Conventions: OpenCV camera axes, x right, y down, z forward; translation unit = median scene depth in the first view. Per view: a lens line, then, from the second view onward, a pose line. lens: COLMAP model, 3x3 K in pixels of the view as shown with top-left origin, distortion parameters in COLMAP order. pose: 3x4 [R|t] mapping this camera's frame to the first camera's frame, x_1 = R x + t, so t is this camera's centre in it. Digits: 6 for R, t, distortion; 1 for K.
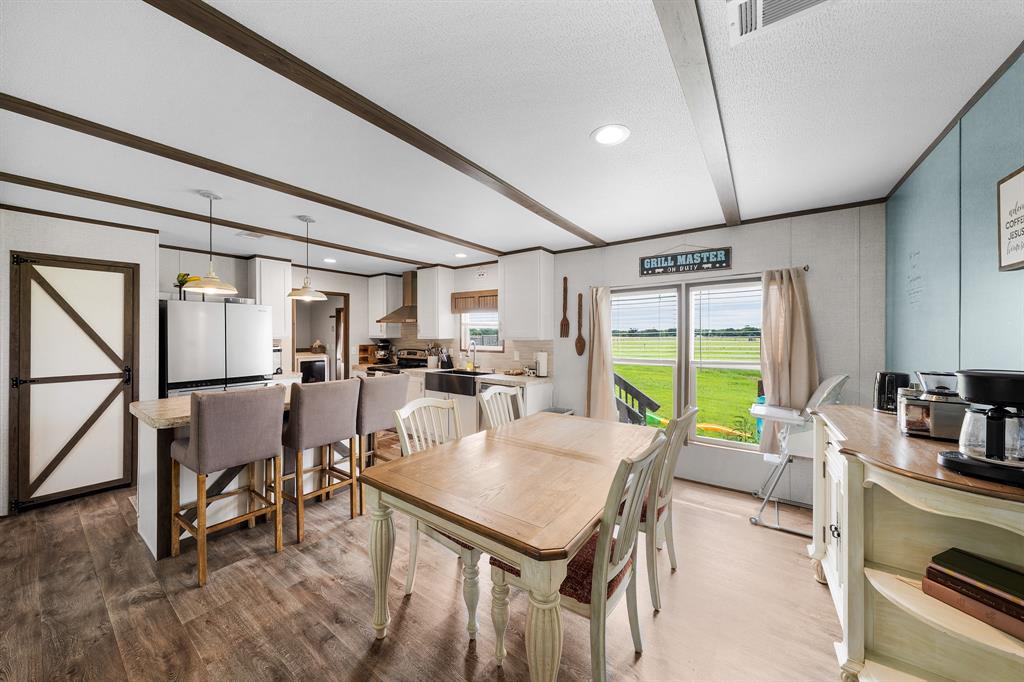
lens RADIAL K [[349.4, 0, 507.8], [0, 349.4, 332.7], [0, 0, 1]] dist [-0.000068, 0.000192]
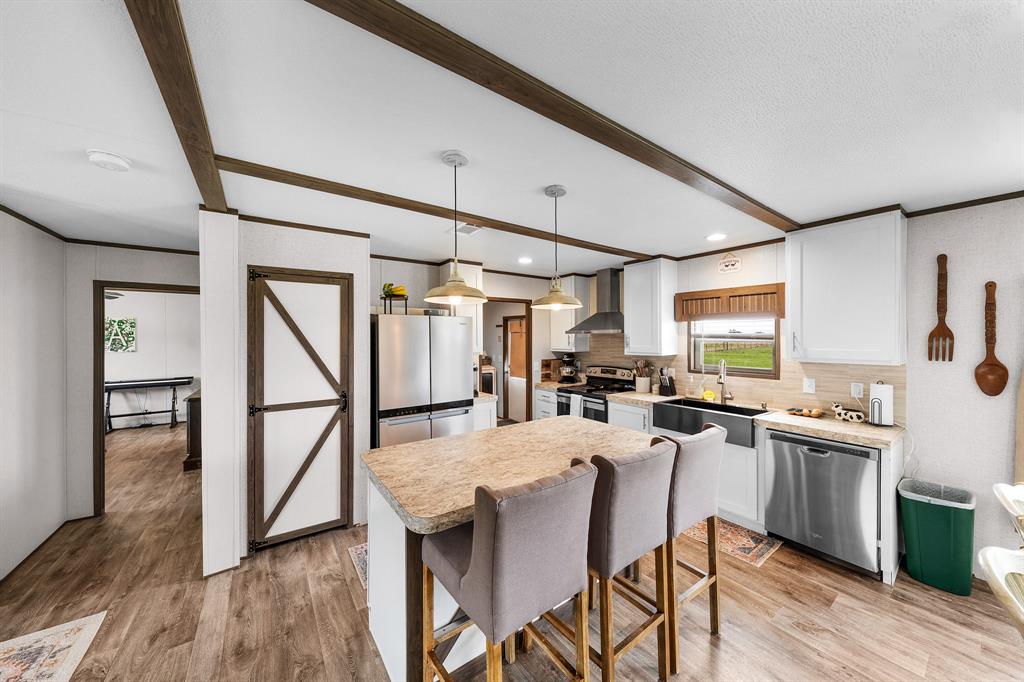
lens RADIAL K [[350.7, 0, 509.7], [0, 350.7, 336.8], [0, 0, 1]] dist [-0.001537, -0.000047]
pose [[0.946907, -0.005783, -0.321455, -0.300337], [0.005613, 0.999983, -0.001455, -0.026824], [0.321458, -0.000427, 0.946924, 0.220592]]
